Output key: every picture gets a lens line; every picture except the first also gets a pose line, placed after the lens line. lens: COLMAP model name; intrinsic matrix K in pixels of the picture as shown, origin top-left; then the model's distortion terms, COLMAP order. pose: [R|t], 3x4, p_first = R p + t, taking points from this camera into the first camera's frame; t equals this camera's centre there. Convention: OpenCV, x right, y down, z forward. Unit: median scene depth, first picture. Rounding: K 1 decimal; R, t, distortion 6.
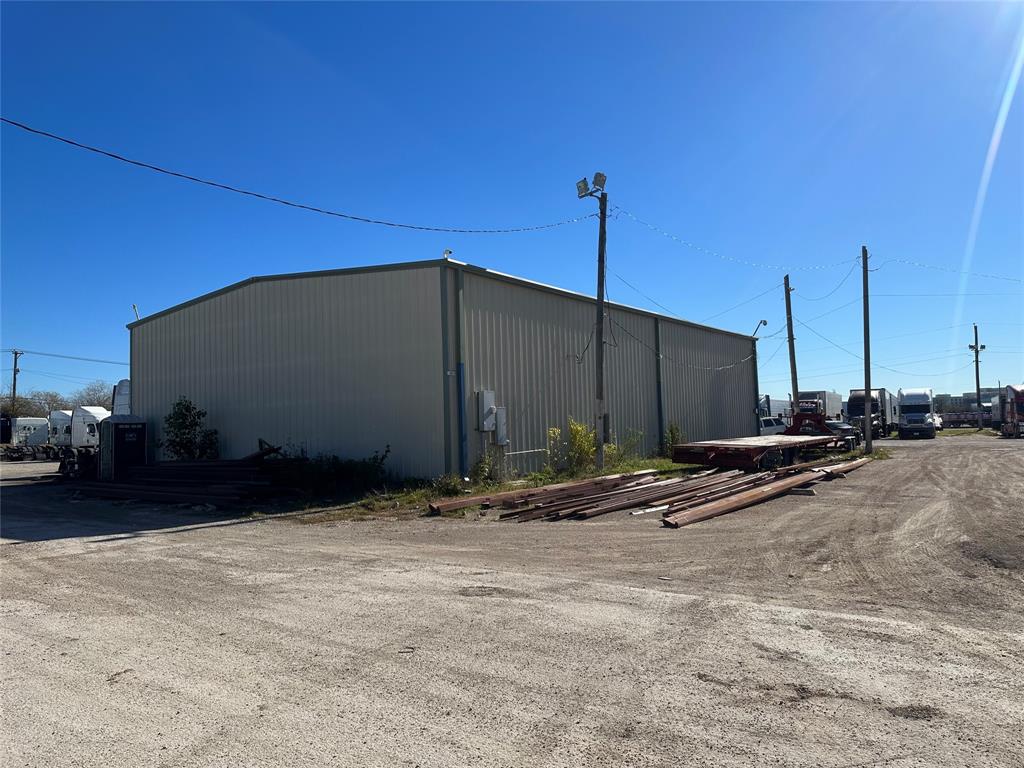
lens RADIAL K [[725.8, 0, 522.4], [0, 725.8, 346.5], [0, 0, 1]] dist [0.067513, -0.068411]
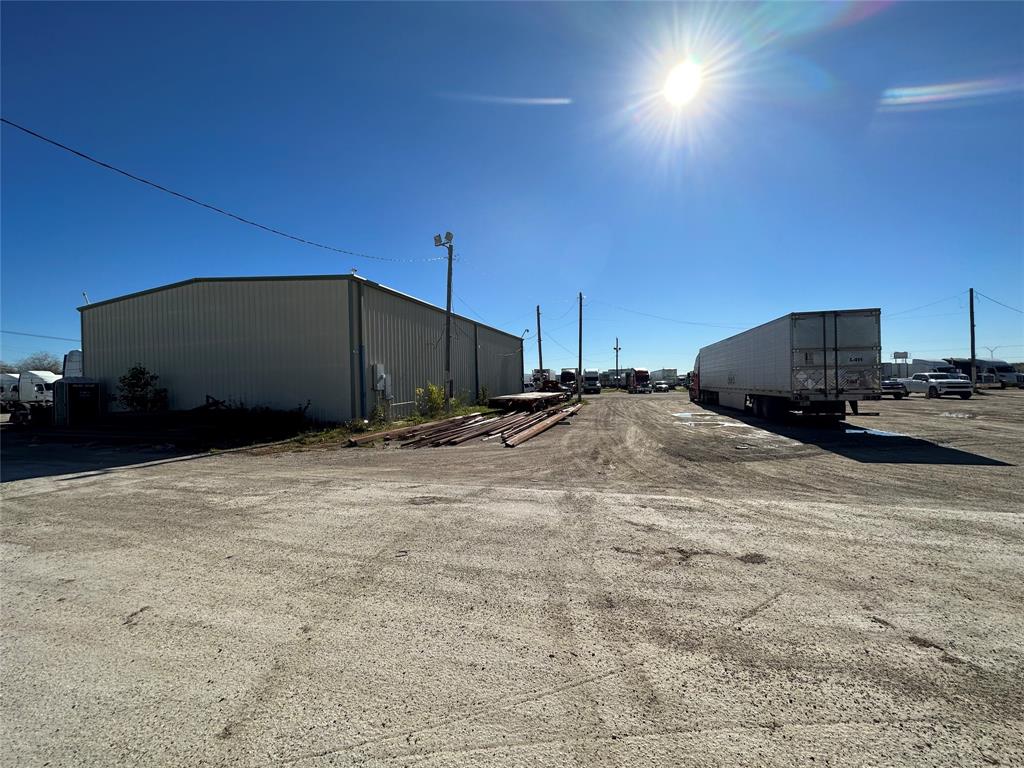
lens RADIAL K [[413.9, 0, 511.9], [0, 413.9, 366.8], [0, 0, 1]] dist [0.004918, -0.001171]
pose [[0.946183, 0.018483, 0.323104, -0.096350], [-0.037034, 0.997993, 0.051359, 0.016507], [-0.321506, -0.060561, 0.944969, 0.116973]]
